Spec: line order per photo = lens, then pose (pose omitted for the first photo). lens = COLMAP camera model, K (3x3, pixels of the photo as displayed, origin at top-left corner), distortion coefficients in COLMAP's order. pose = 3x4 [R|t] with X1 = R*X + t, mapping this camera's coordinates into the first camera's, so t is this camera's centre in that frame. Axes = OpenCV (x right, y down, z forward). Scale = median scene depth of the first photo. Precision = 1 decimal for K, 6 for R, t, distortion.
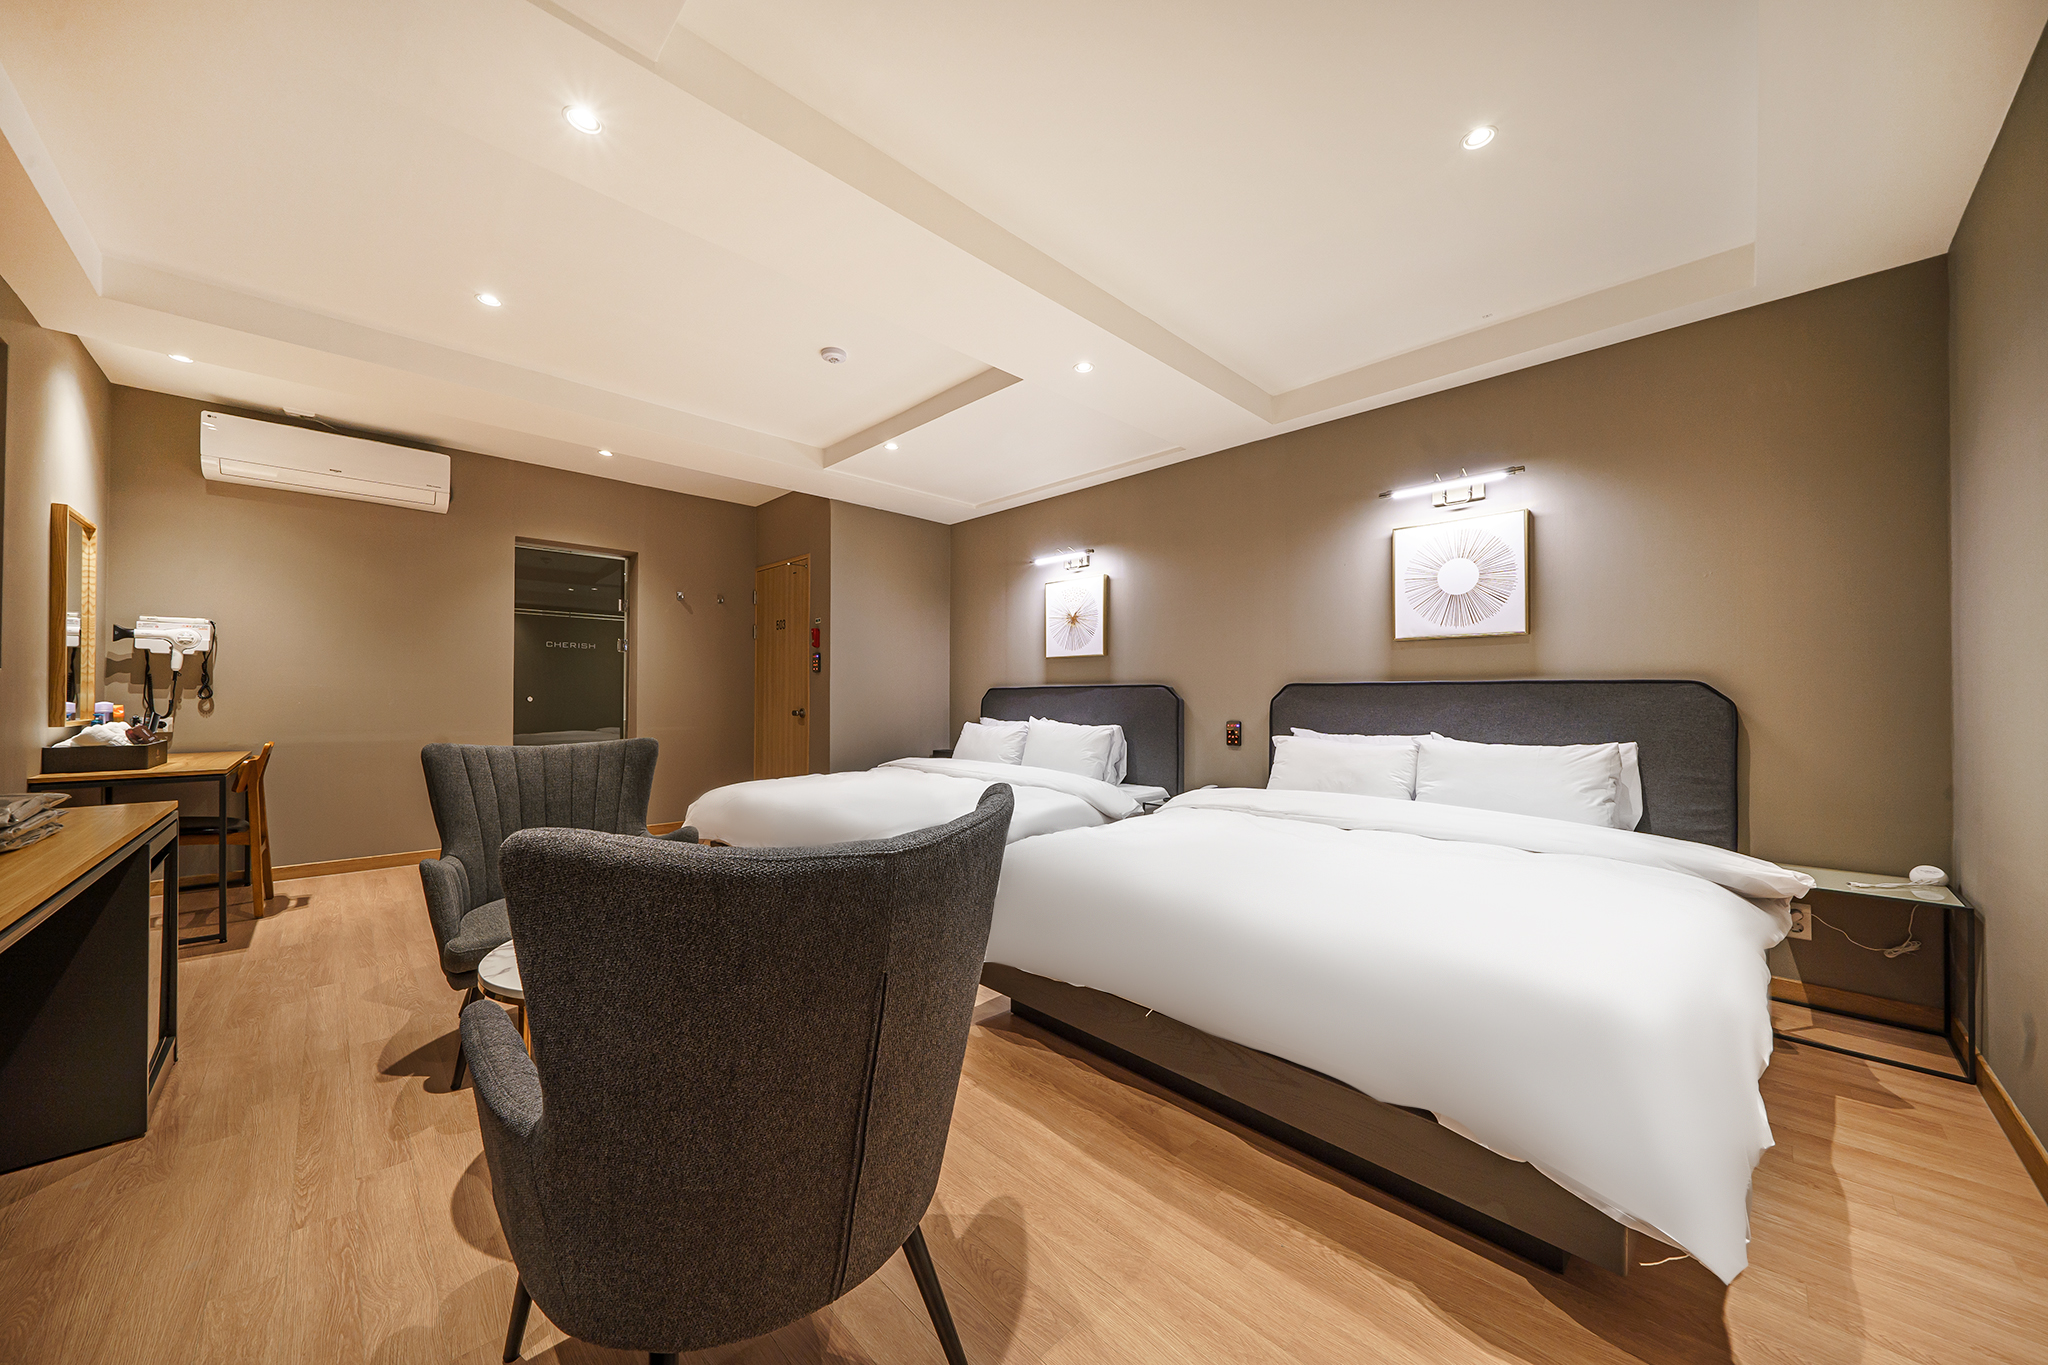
lens RADIAL K [[710.7, 0, 1019.5], [0, 710.7, 688.7], [0, 0, 1]] dist [0.000309, 0.000202]
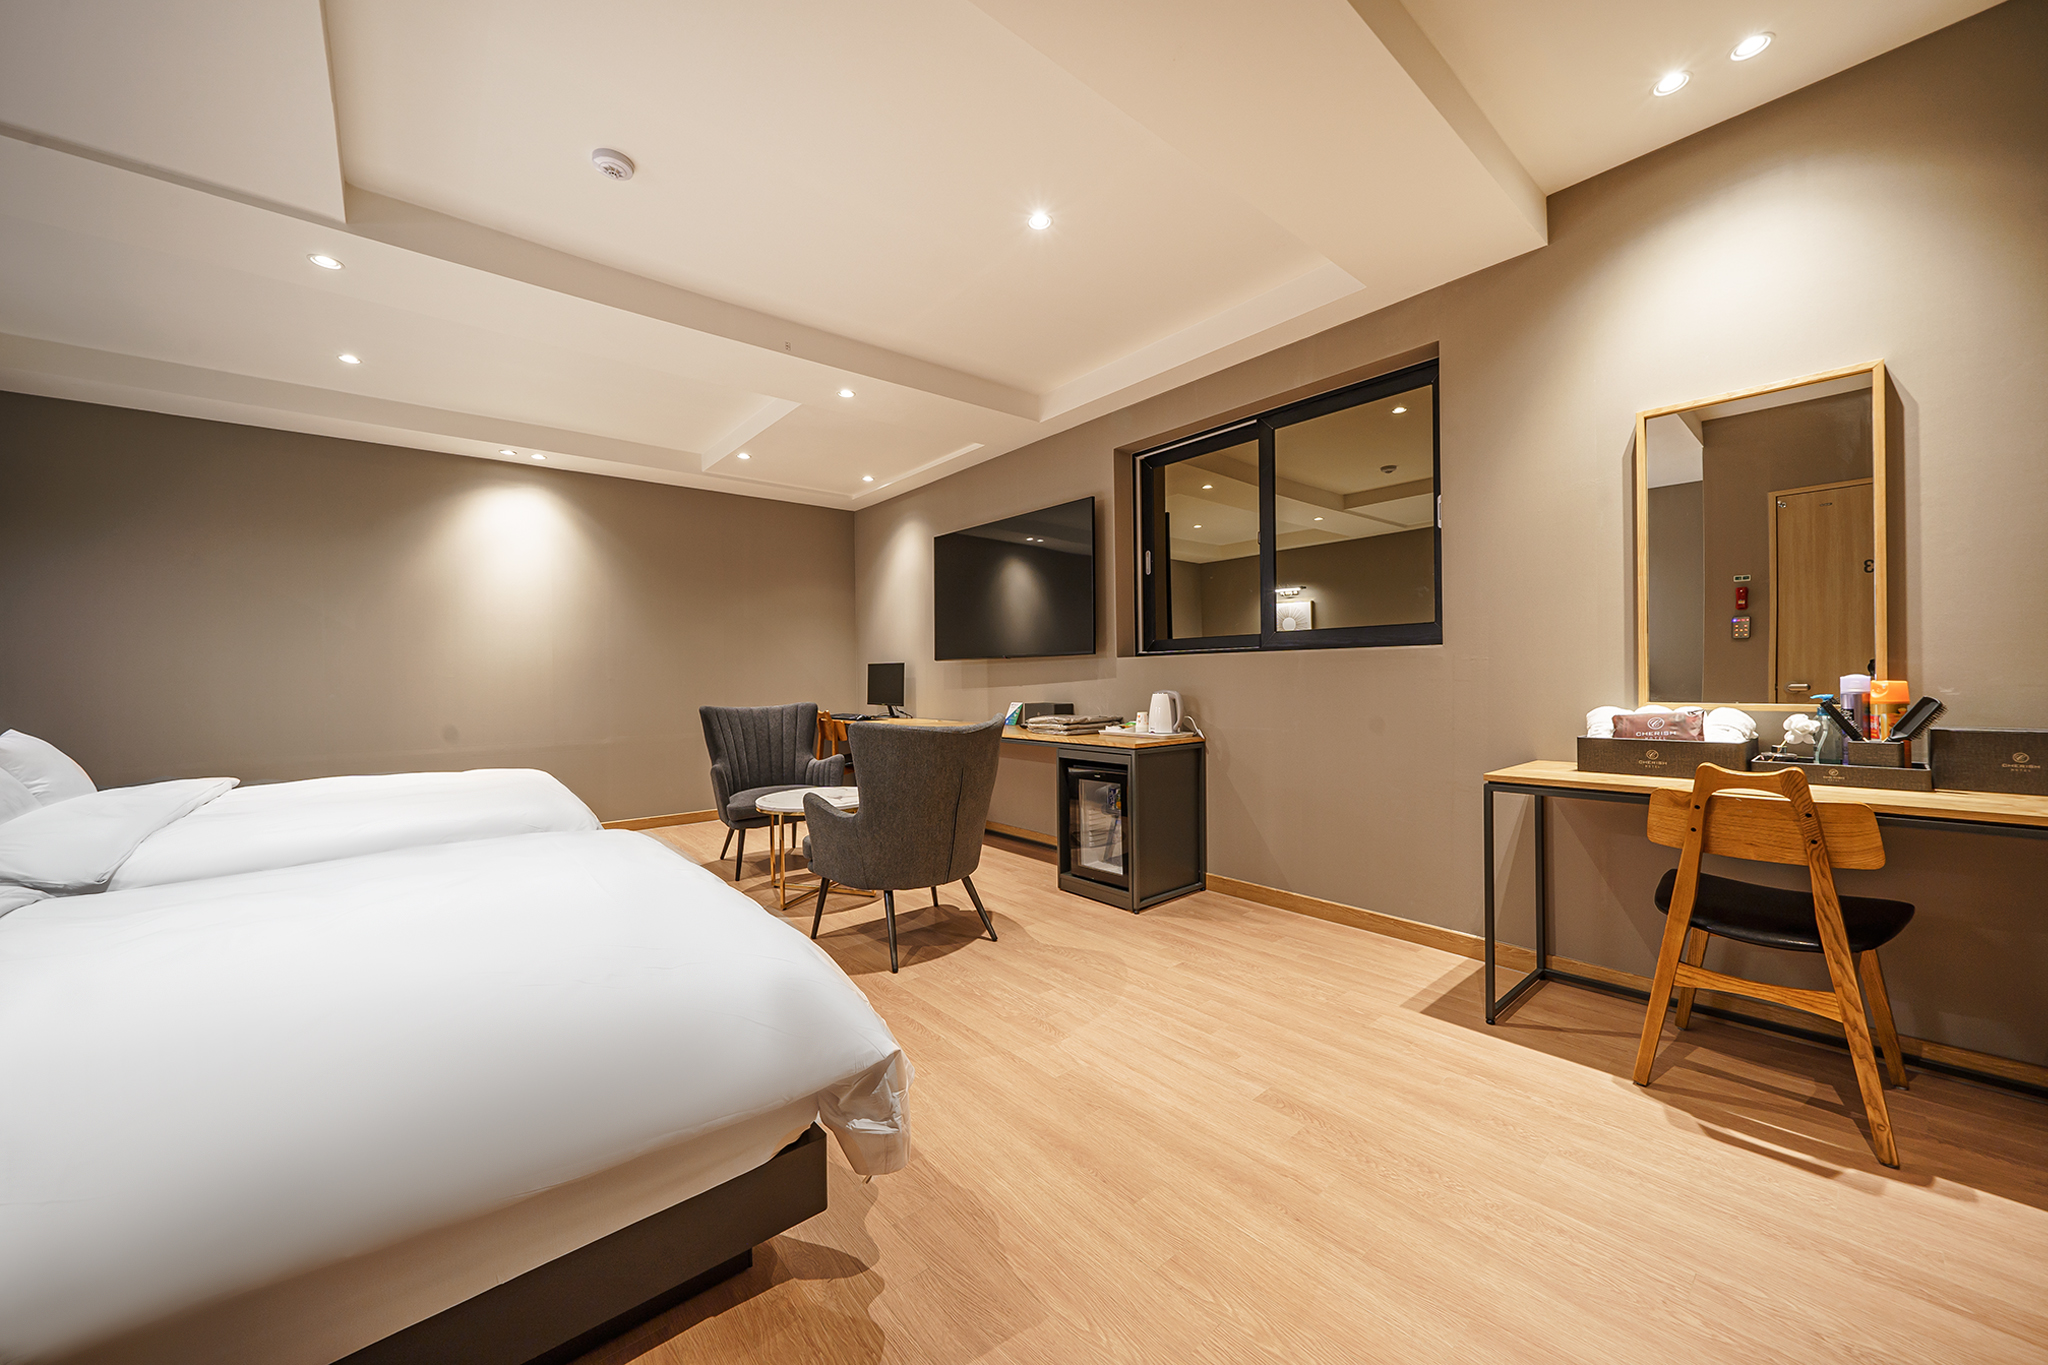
lens RADIAL K [[752.2, 0, 1031.0], [0, 752.2, 682.8], [0, 0, 1]] dist [-0.001133, -0.000058]
pose [[-0.997798, 0.009208, 0.065676, -0.723267], [0.008844, 0.999944, -0.005838, 0.020748], [-0.065726, -0.005244, -0.997824, 1.772354]]
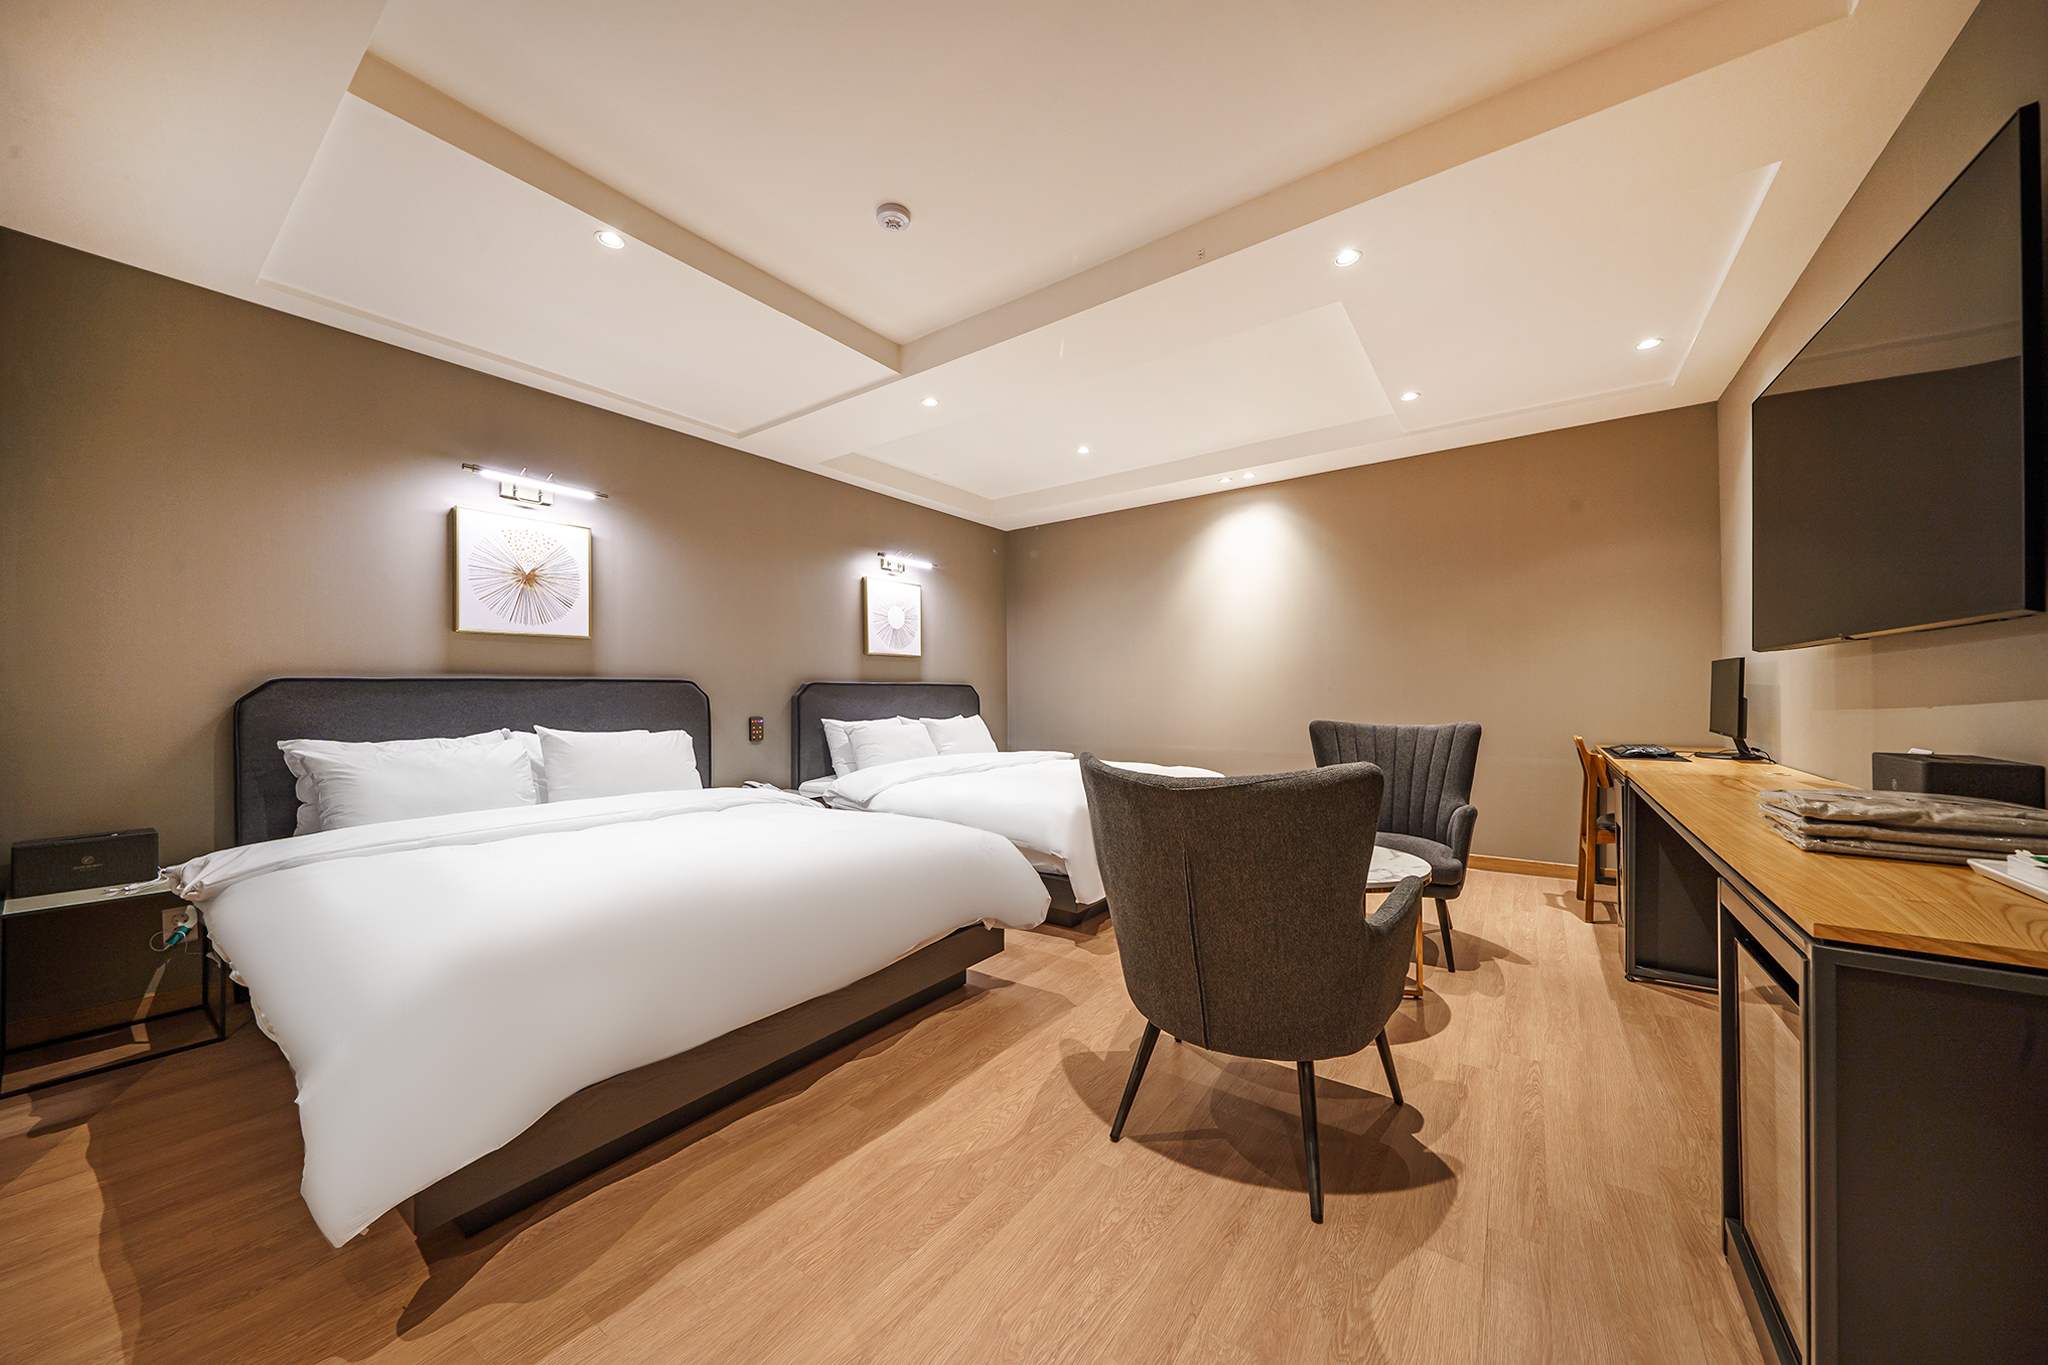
lens RADIAL K [[710.7, 0, 1010.3], [0, 710.7, 686.9], [0, 0, 1]] dist [0.000309, 0.000202]
pose [[-0.169453, 0.008362, 0.985503, -1.037623], [-0.006630, 0.999932, -0.009624, 0.011673], [-0.985516, -0.008164, -0.169386, 1.057309]]
